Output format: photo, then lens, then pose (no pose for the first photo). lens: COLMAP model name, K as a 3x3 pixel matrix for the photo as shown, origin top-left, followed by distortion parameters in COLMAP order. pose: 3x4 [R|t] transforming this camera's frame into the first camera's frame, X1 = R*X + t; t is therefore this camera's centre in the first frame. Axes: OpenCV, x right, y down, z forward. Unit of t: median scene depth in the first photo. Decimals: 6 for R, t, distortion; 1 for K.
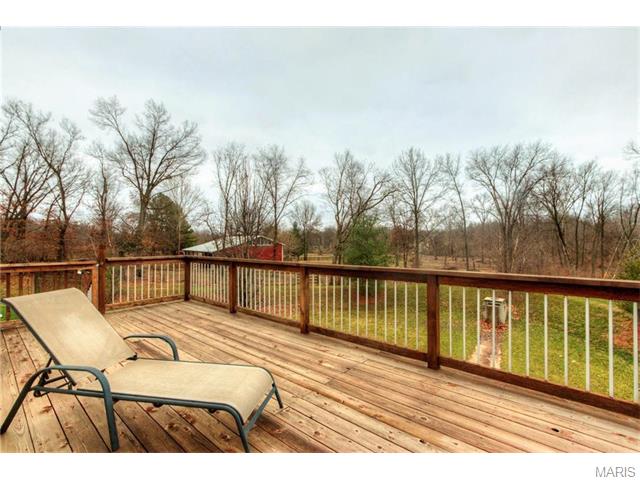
lens RADIAL K [[292.2, 0, 318.4], [0, 292.2, 239.3], [0, 0, 1]] dist [0.000186, -0.000325]
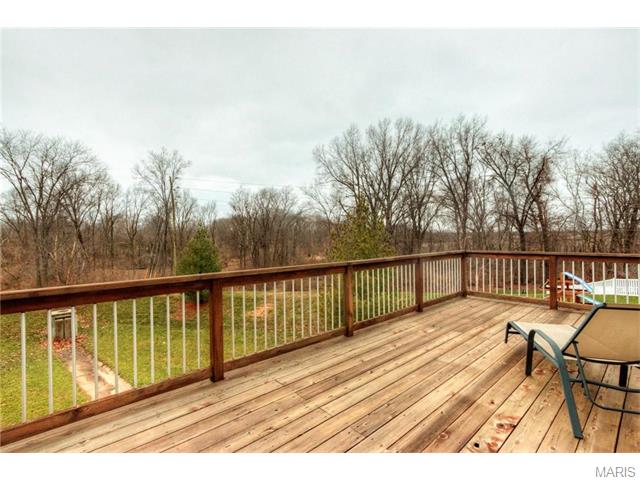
lens RADIAL K [[292.2, 0, 317.8], [0, 292.2, 240.9], [0, 0, 1]] dist [0.000186, -0.000325]
pose [[0.145662, -0.003960, 0.989326, -1.067801], [0.008308, 0.999962, 0.002779, 0.019819], [-0.989300, 0.007814, 0.145689, 1.052589]]
